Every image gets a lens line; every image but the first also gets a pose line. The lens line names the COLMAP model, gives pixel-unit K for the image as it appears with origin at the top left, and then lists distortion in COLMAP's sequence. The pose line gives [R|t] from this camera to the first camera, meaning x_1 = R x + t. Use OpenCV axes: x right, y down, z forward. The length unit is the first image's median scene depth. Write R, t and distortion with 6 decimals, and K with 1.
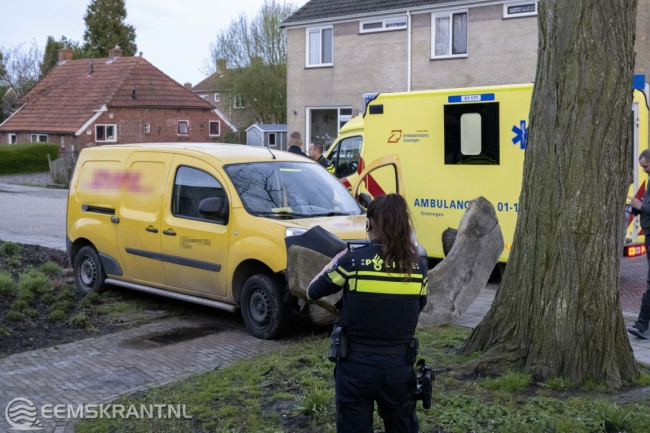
lens RADIAL K [[1008.0, 0, 325.0], [0, 1008.0, 216.5], [0, 0, 1]] dist [-0.004288, -0.004391]
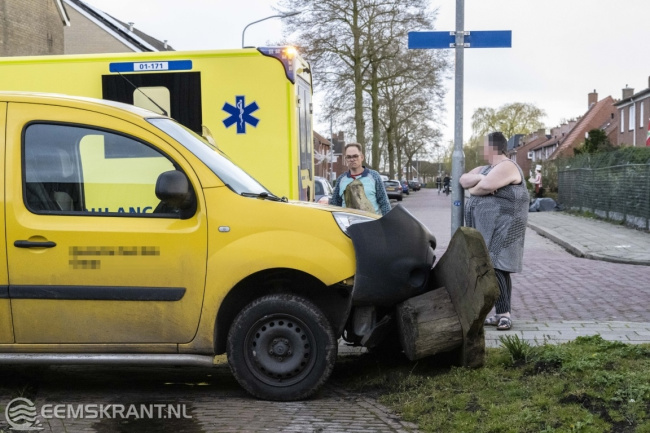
lens RADIAL K [[1122.8, 0, 325.0], [0, 1122.8, 216.5], [0, 0, 1]] dist [-0.000077, 0.011548]
pose [[0.702550, -0.031028, 0.710958, -0.346724], [0.067962, 0.997408, -0.023628, 0.019386], [-0.708382, 0.064918, 0.702838, 0.339472]]
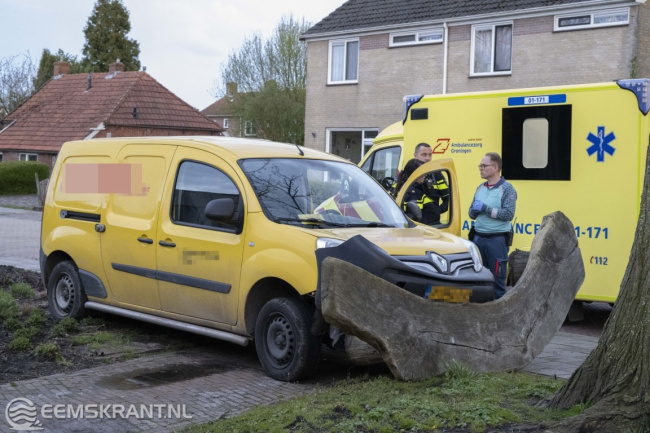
lens RADIAL K [[1089.0, 0, 334.4], [0, 1089.0, 216.2], [0, 0, 1]] dist [0.009760, 0.024037]
pose [[0.999582, 0.028551, -0.004496, -0.014446], [-0.028704, 0.998832, -0.038875, 0.017553], [0.003381, 0.038988, 0.999234, 0.105871]]
